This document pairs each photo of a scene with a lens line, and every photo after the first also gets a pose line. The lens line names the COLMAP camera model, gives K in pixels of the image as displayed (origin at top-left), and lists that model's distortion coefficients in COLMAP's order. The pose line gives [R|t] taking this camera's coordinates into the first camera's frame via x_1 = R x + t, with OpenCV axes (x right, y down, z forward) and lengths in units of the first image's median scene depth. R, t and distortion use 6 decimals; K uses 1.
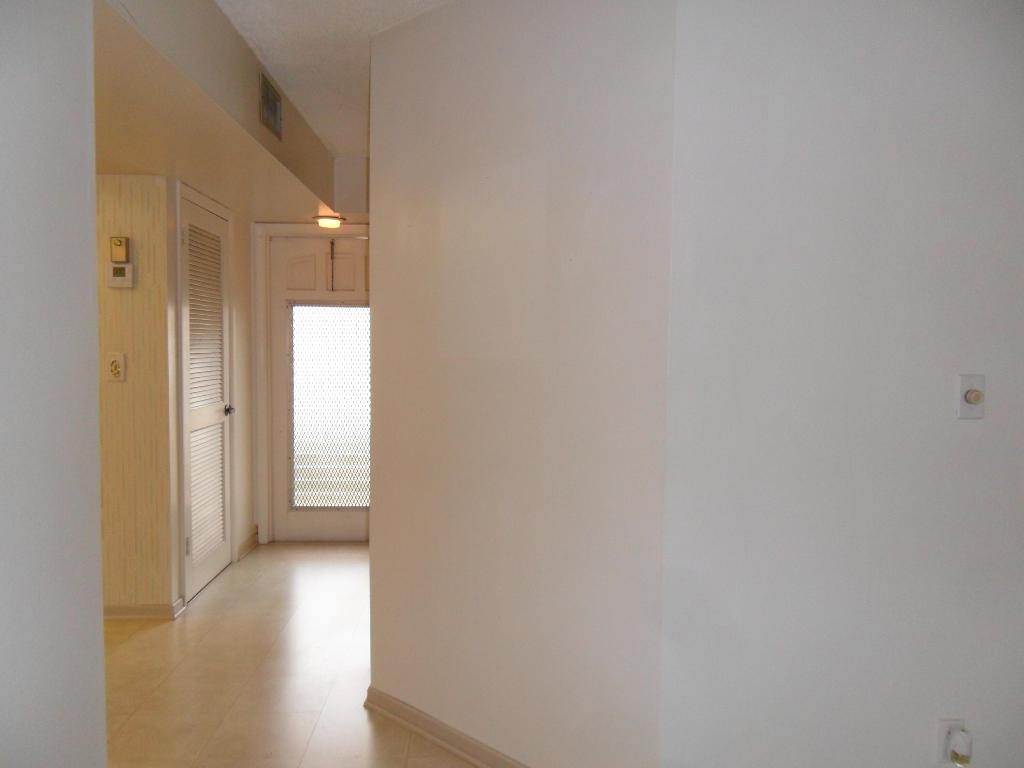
lens RADIAL K [[830.8, 0, 510.3], [0, 830.8, 385.1], [0, 0, 1]] dist [-0.039464, 0.027694]
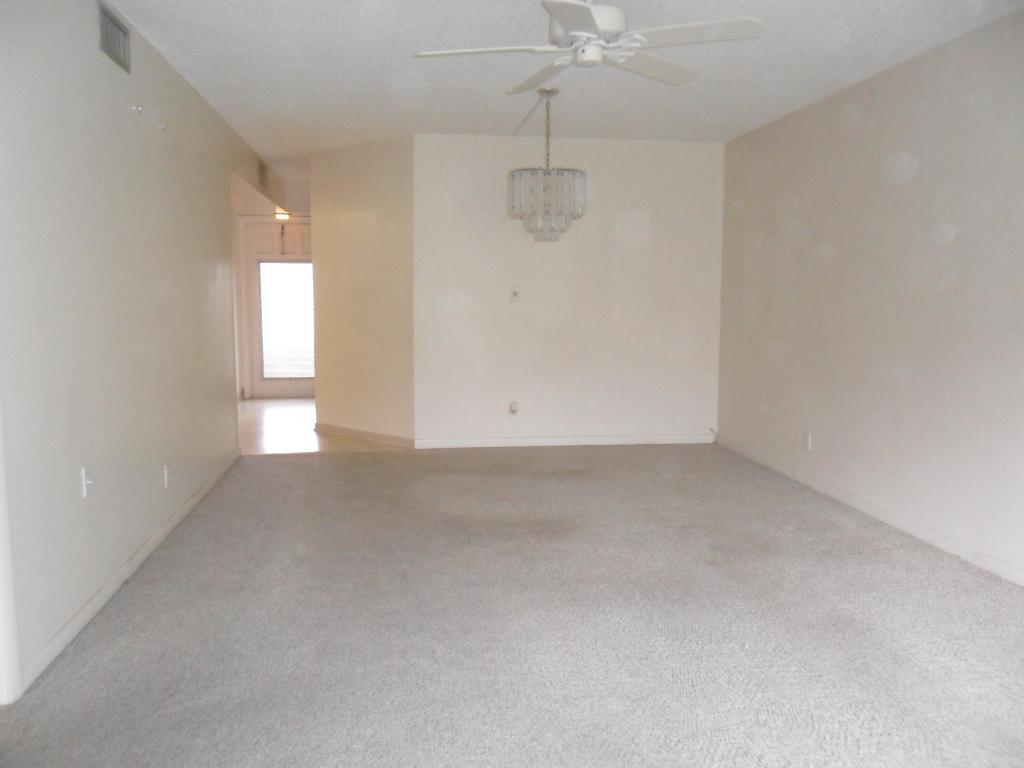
lens RADIAL K [[830.8, 0, 514.7], [0, 830.8, 380.5], [0, 0, 1]] dist [-0.039464, 0.027694]
pose [[0.994654, -0.018865, 0.101530, 0.091825], [0.013210, 0.998338, 0.056087, 0.063026], [-0.102420, -0.054446, 0.993250, -0.820466]]
